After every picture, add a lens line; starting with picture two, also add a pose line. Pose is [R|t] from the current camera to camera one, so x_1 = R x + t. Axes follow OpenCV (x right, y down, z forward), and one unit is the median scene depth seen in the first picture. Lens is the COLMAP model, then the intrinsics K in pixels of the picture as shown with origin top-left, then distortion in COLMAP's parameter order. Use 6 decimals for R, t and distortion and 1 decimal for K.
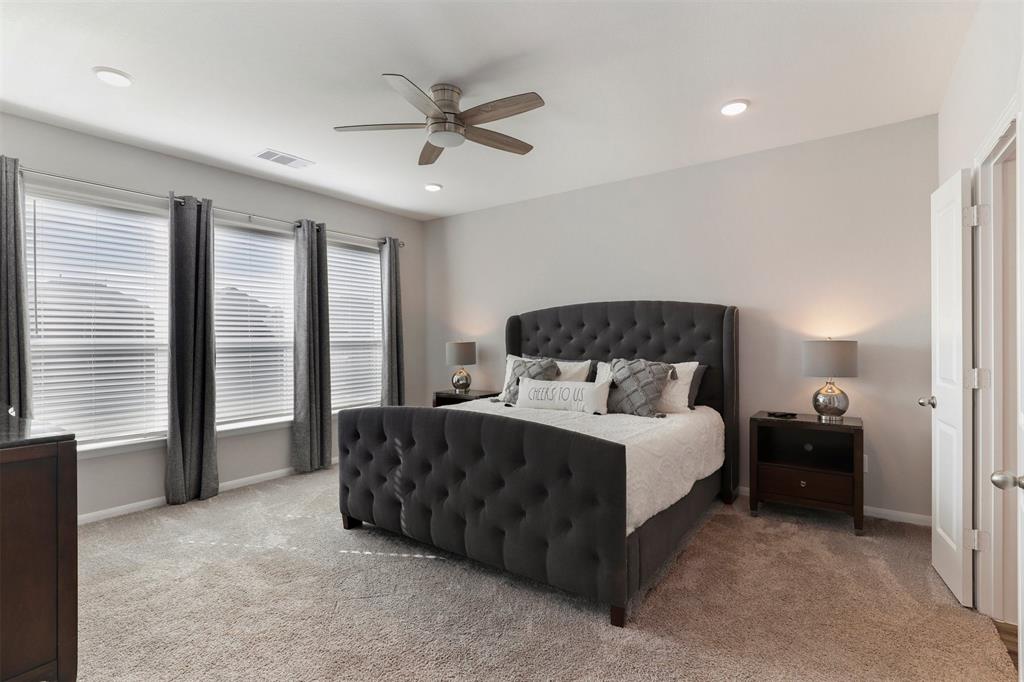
lens RADIAL K [[477.8, 0, 511.3], [0, 477.8, 345.6], [0, 0, 1]] dist [-0.008974, 0.000246]
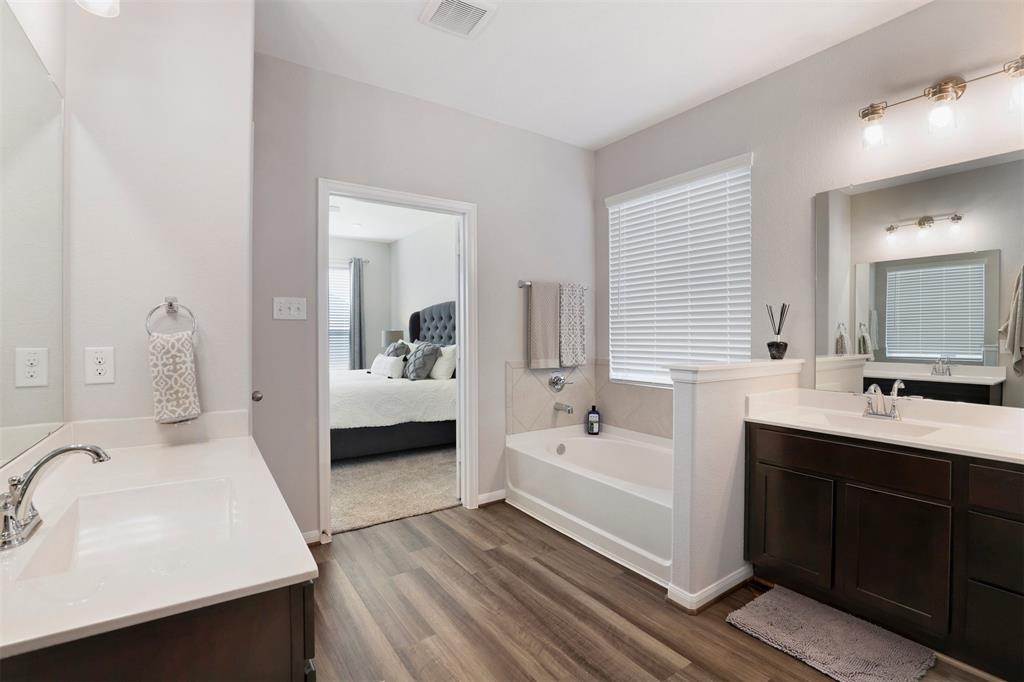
lens RADIAL K [[469.9, 0, 515.0], [0, 469.9, 337.0], [0, 0, 1]] dist [-0.037676, 0.007874]
pose [[0.941931, 0.013780, -0.335523, 0.904456], [-0.016640, 0.999846, -0.005652, 0.015623], [0.335393, 0.010907, 0.942015, -0.215310]]
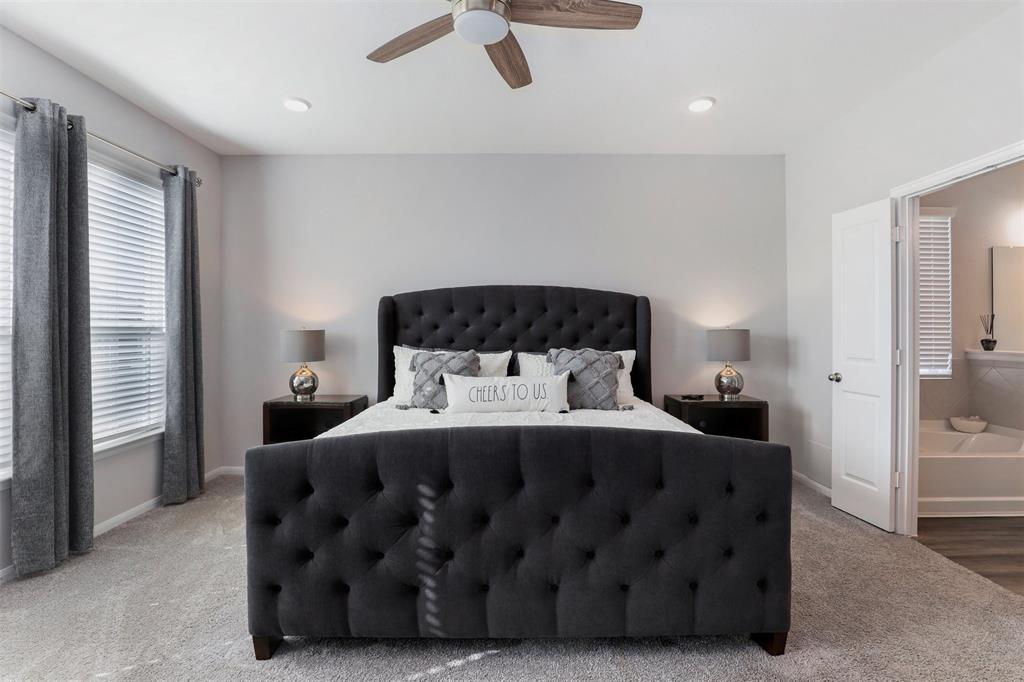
lens RADIAL K [[473.1, 0, 513.9], [0, 473.1, 330.9], [0, 0, 1]] dist [-0.035373, 0.007296]
pose [[0.812470, 0.005517, 0.582976, -0.344850], [0.002494, 0.999913, -0.012937, 0.005747], [-0.582997, 0.011965, 0.812386, 0.311121]]
